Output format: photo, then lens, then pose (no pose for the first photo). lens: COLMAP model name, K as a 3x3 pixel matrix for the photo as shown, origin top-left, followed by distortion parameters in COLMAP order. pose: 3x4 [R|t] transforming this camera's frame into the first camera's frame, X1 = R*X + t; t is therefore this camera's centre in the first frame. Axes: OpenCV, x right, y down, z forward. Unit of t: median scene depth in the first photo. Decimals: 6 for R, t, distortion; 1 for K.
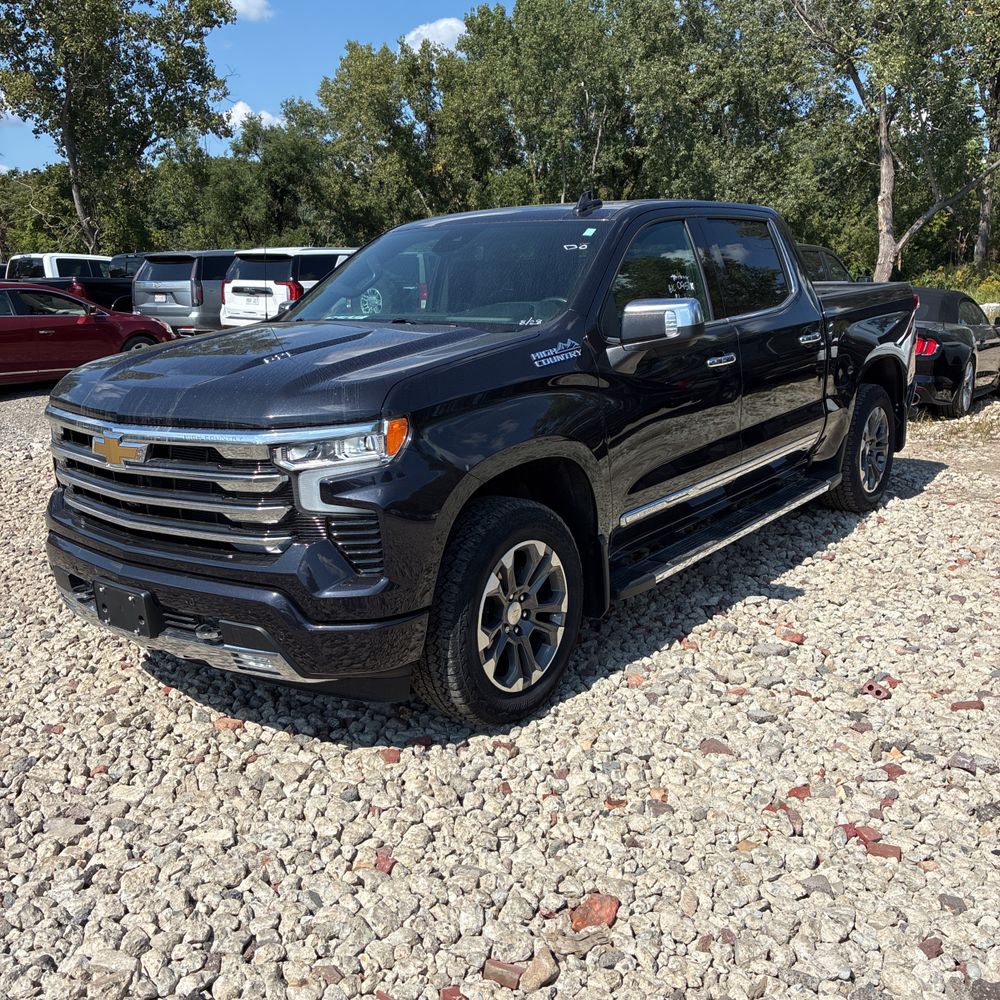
lens RADIAL K [[1015.9, 0, 495.7], [0, 1015.9, 493.5], [0, 0, 1]] dist [0.021772, 0.000000]
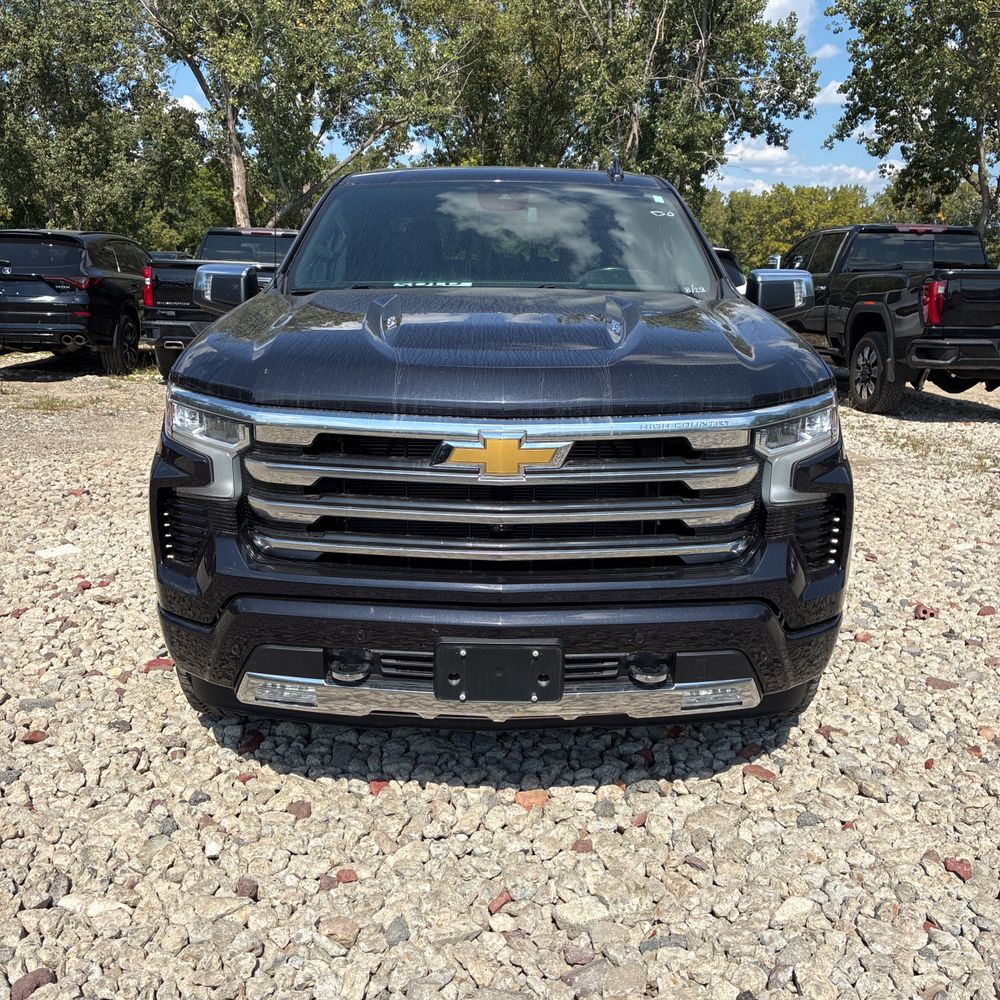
lens RADIAL K [[1015.9, 0, 502.7], [0, 1015.9, 496.6], [0, 0, 1]] dist [0.021772, 0.000000]
pose [[0.779500, -0.107956, 0.617030, -0.799564], [0.103461, 0.993697, 0.043154, -0.043531], [-0.617799, 0.030201, 0.785756, 0.423408]]
